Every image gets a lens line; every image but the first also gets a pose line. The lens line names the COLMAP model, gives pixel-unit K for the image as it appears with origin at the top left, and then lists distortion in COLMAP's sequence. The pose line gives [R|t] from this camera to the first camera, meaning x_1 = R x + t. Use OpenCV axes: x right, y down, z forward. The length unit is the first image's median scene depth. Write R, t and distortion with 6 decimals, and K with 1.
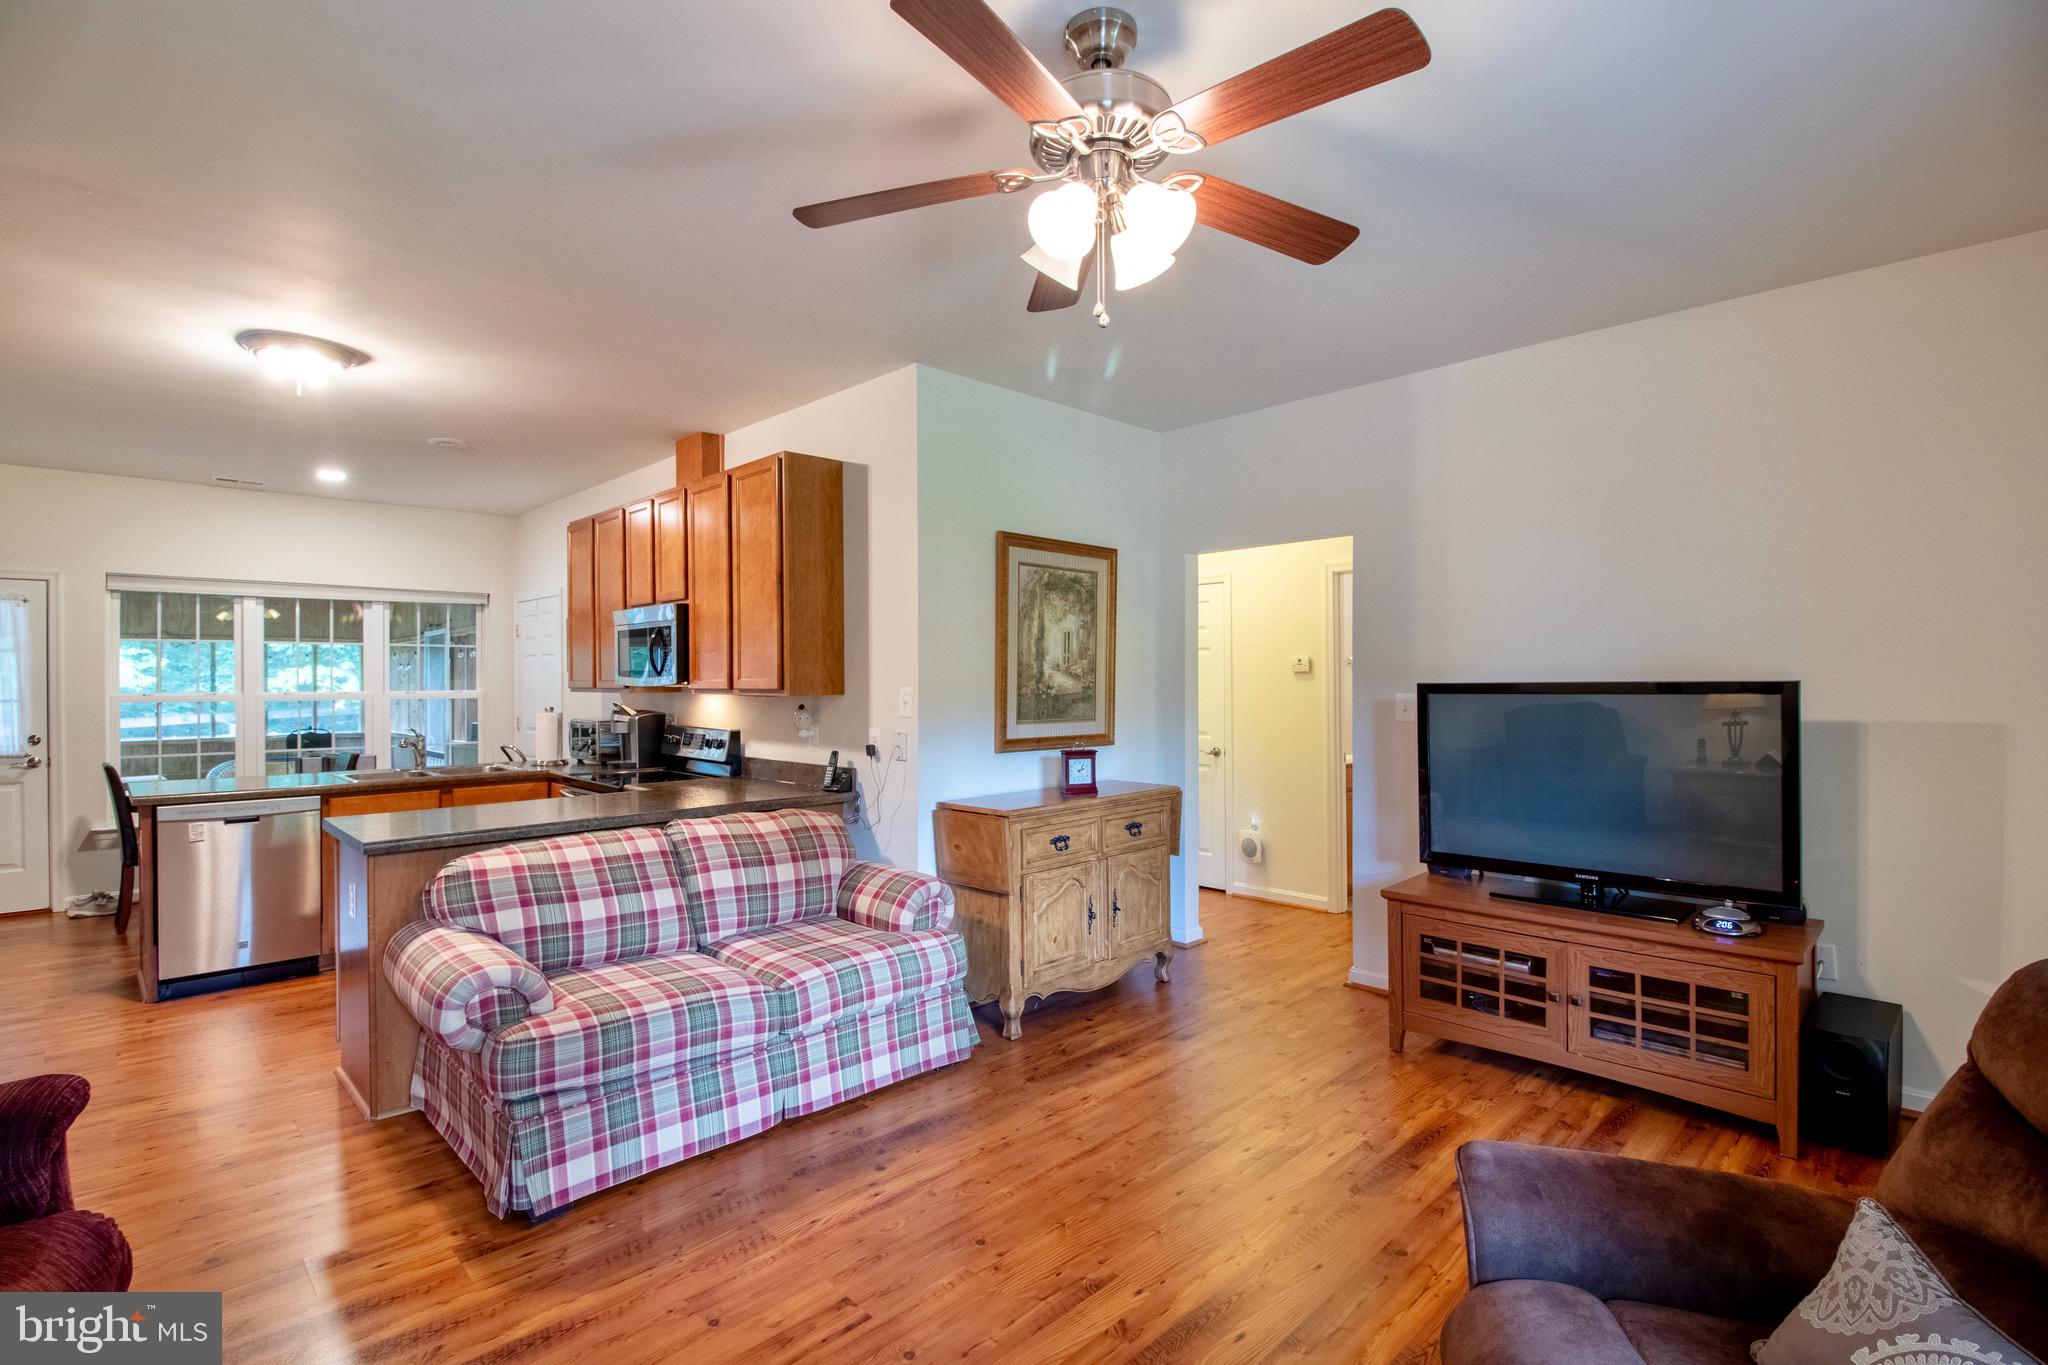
lens RADIAL K [[950.6, 0, 1019.6], [0, 950.6, 677.2], [0, 0, 1]] dist [-0.000796, -0.013390]
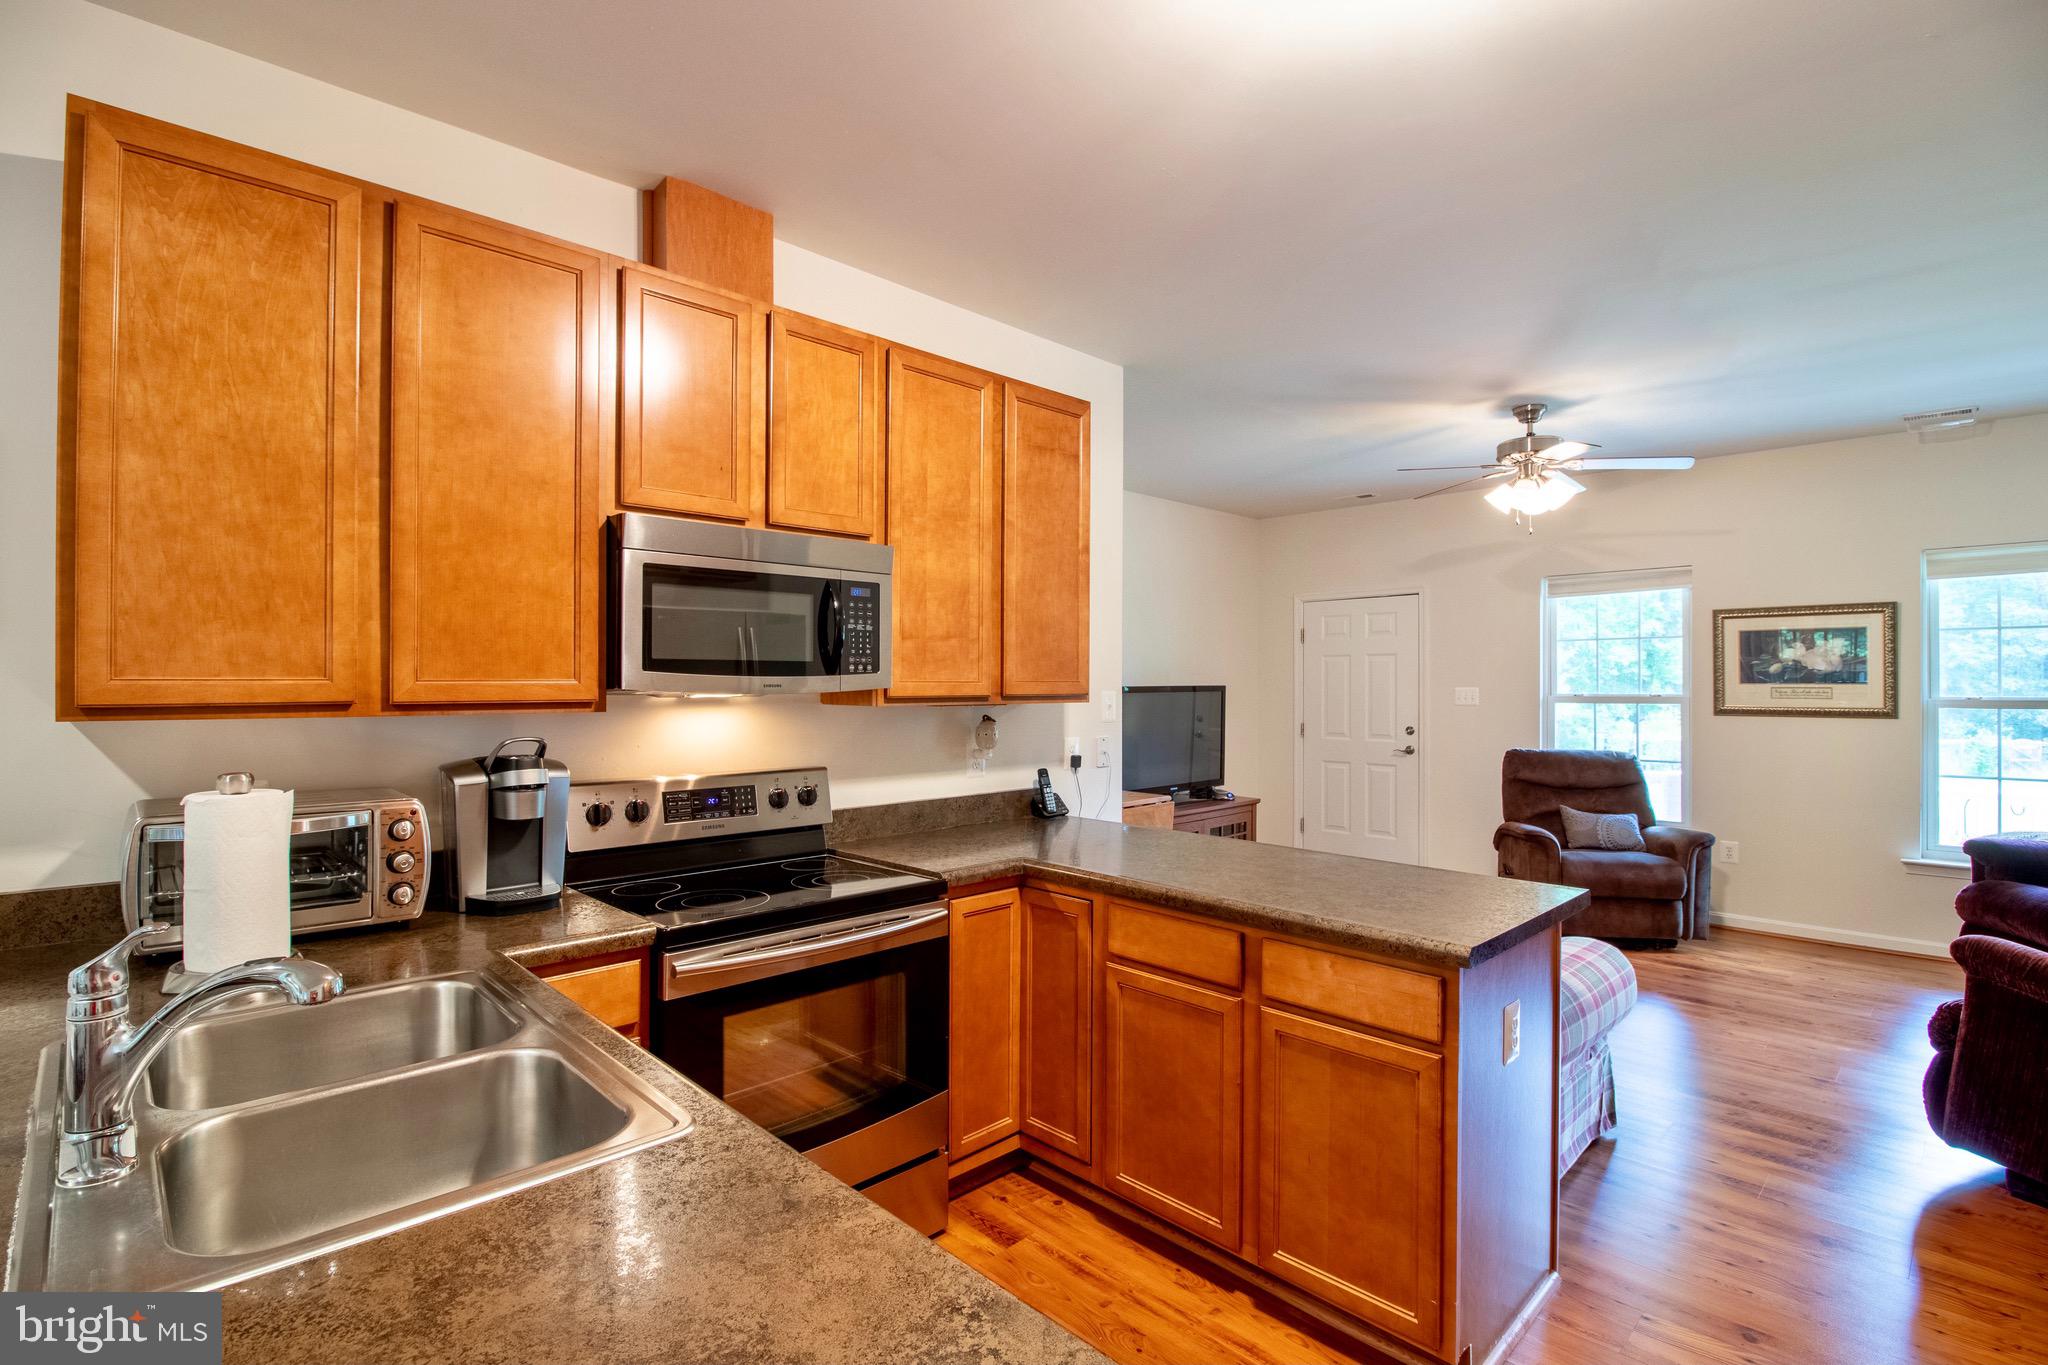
lens RADIAL K [[950.6, 0, 1024.7], [0, 950.6, 676.6], [0, 0, 1]] dist [-0.000796, -0.013390]
pose [[0.004787, 0.009923, 0.999939, -1.128918], [-0.005271, 0.999937, -0.009898, 0.006021], [-0.999975, -0.005223, 0.004839, 1.115743]]
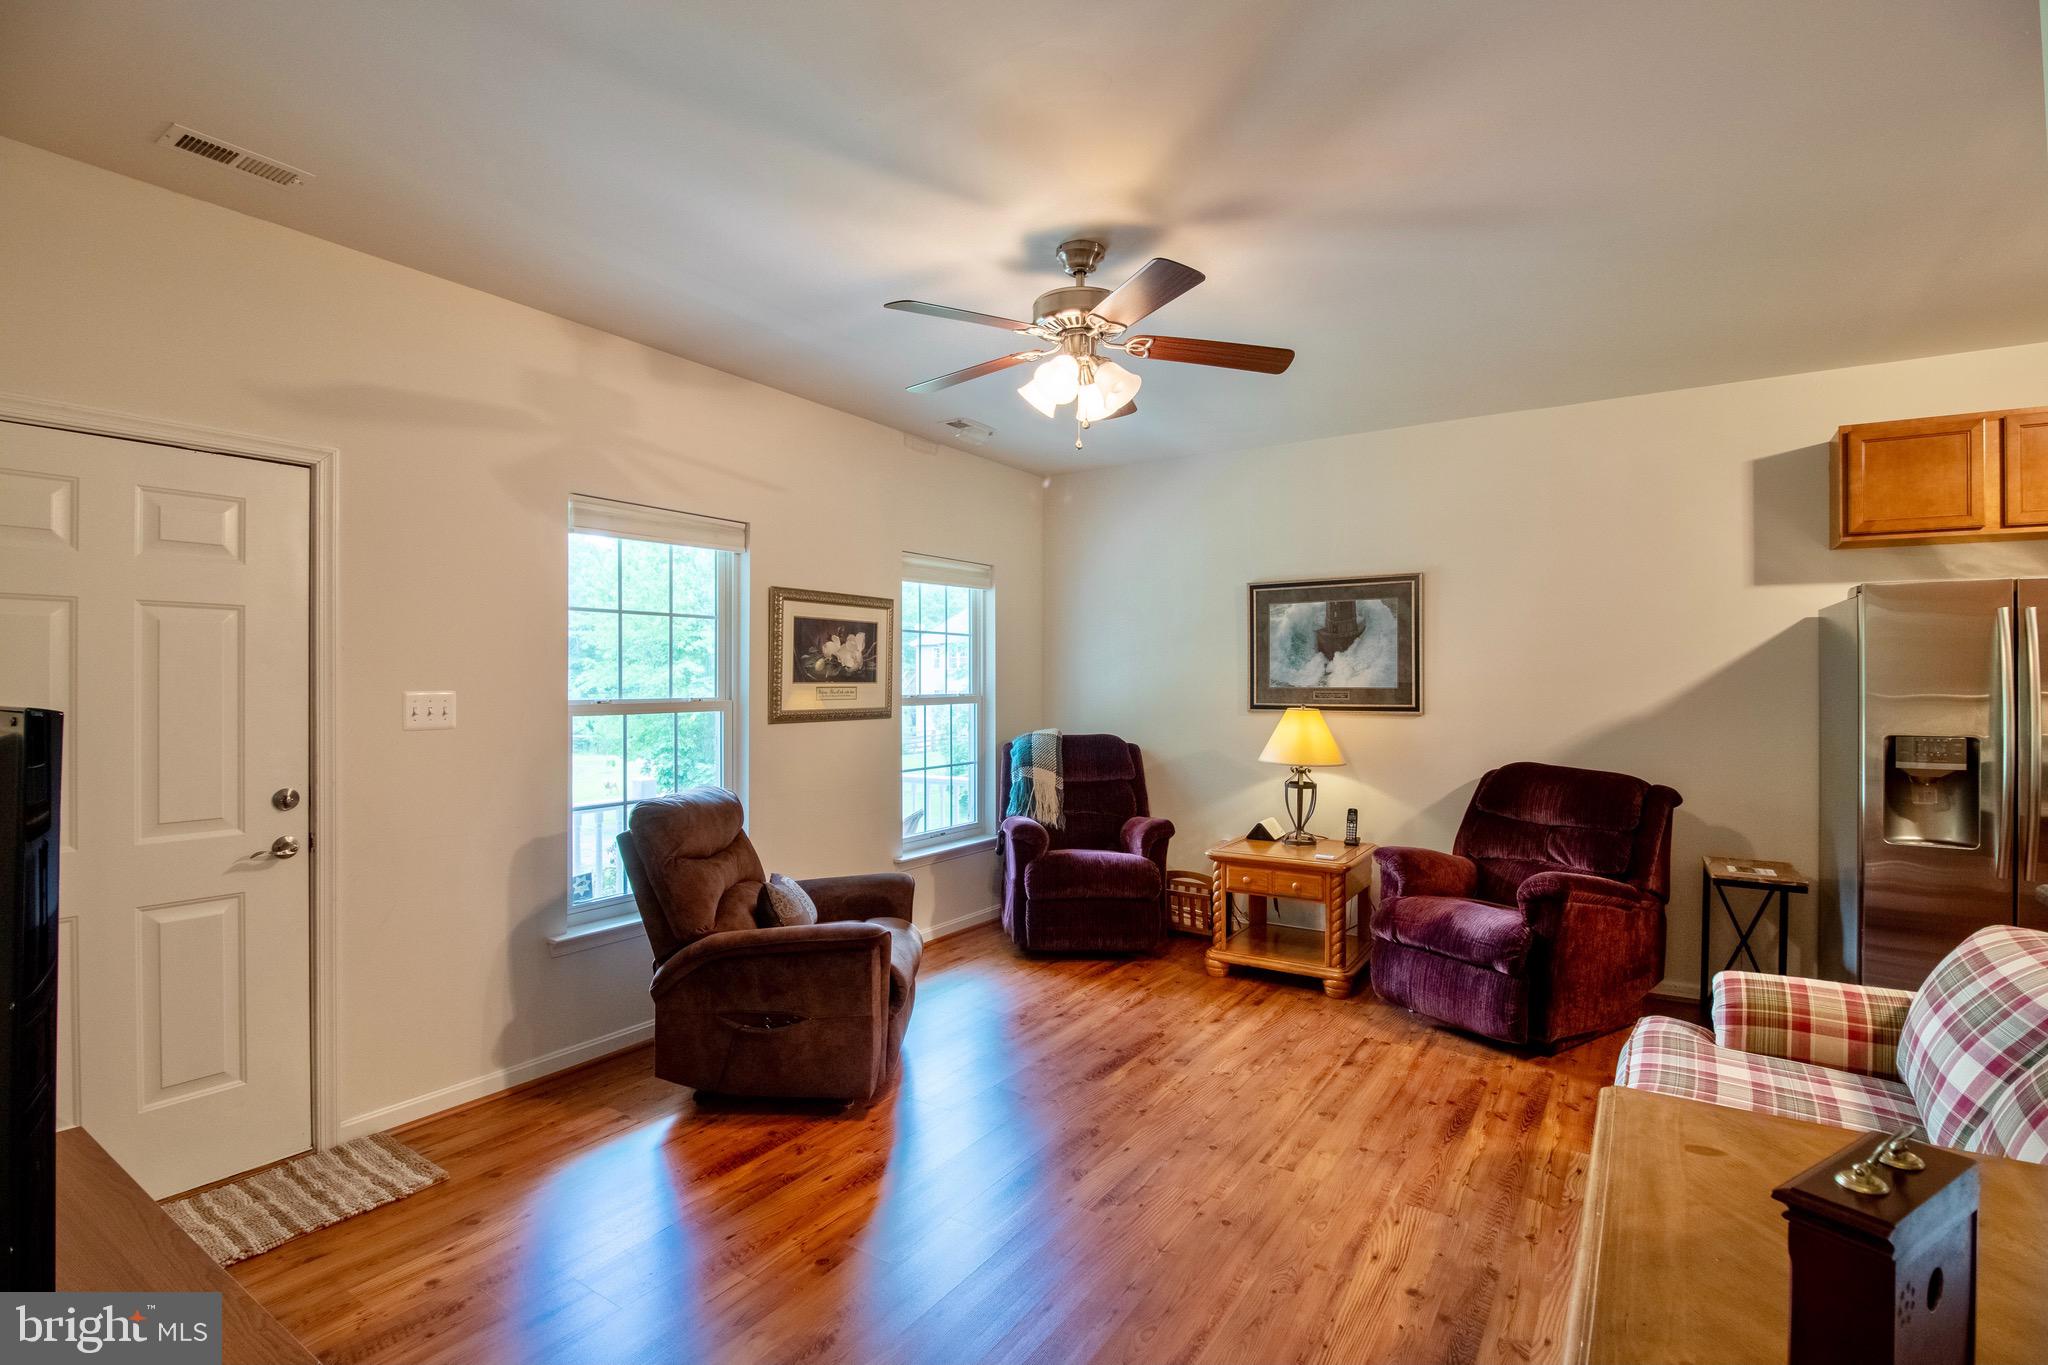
lens RADIAL K [[950.6, 0, 1022.9], [0, 950.6, 678.1], [0, 0, 1]] dist [-0.000796, -0.013390]
pose [[-0.978792, 0.002042, -0.204847, 0.239744], [0.003842, 0.999957, -0.008392, 0.002138], [0.204821, -0.009001, -0.978758, 1.216522]]
